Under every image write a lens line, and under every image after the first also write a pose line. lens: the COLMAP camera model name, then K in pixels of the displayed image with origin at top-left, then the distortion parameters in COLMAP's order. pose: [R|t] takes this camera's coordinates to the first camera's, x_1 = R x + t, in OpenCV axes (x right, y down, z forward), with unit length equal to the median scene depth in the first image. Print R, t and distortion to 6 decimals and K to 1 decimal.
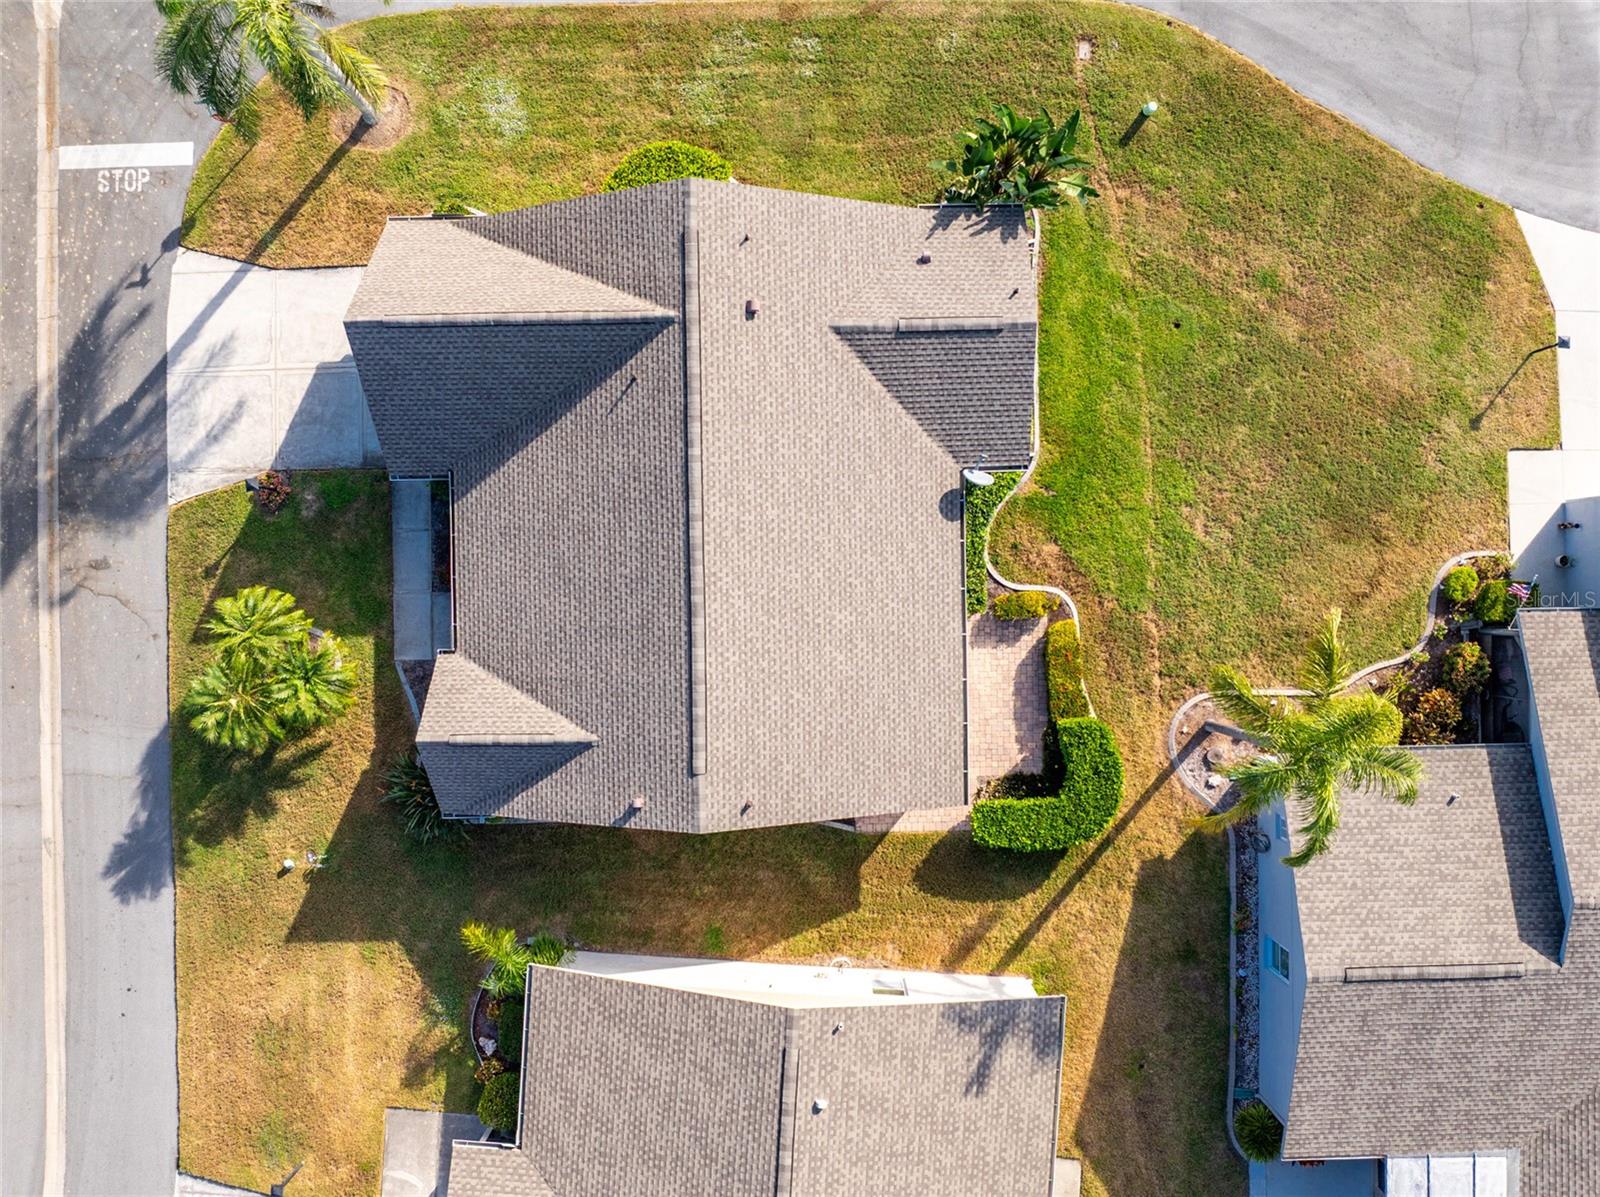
lens RADIAL K [[1255.5, 0, 800.0], [0, 1255.5, 598.5], [0, 0, 1]] dist [-0.042330, 0.001459]
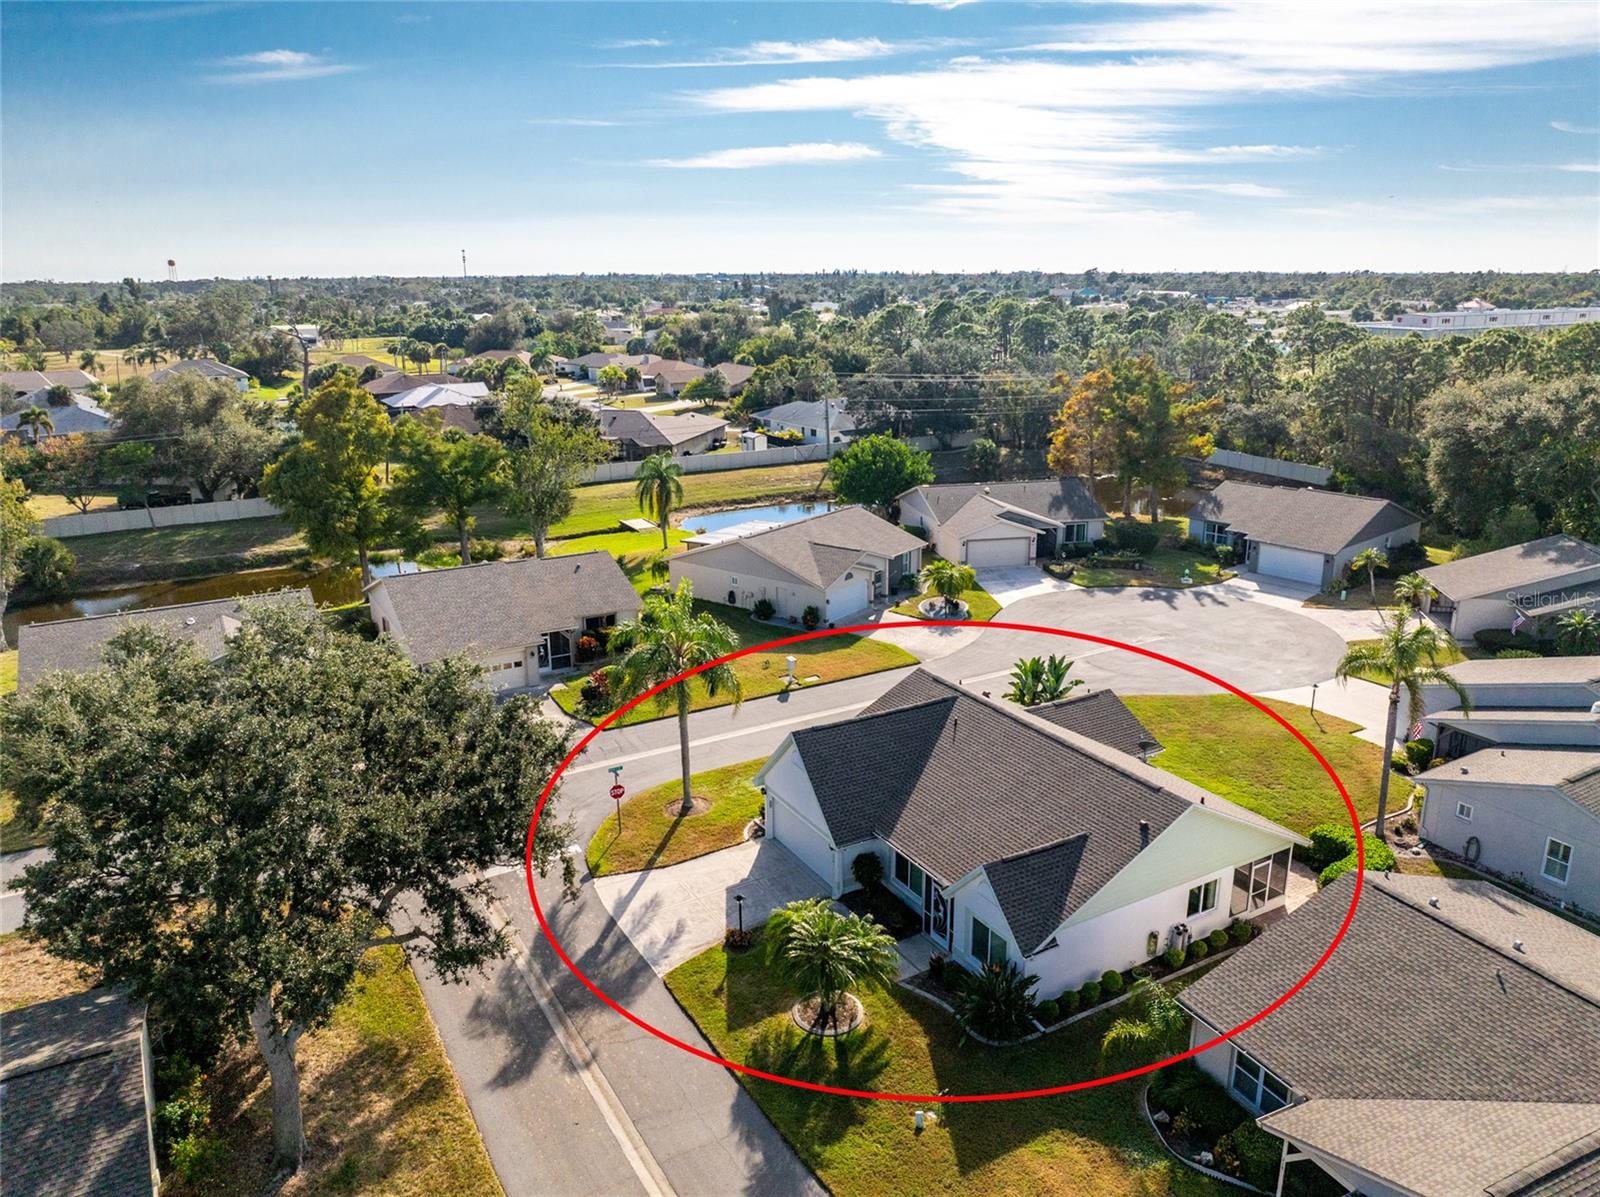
lens RADIAL K [[1145.6, 0, 800.0], [0, 1145.6, 598.5], [0, 0, 1]] dist [-0.031115, -0.001466]
pose [[0.873196, -0.133554, 0.468713, -0.857649], [0.487369, 0.240224, -0.839502, 0.823114], [-0.000478, 0.961486, 0.274853, 0.353389]]
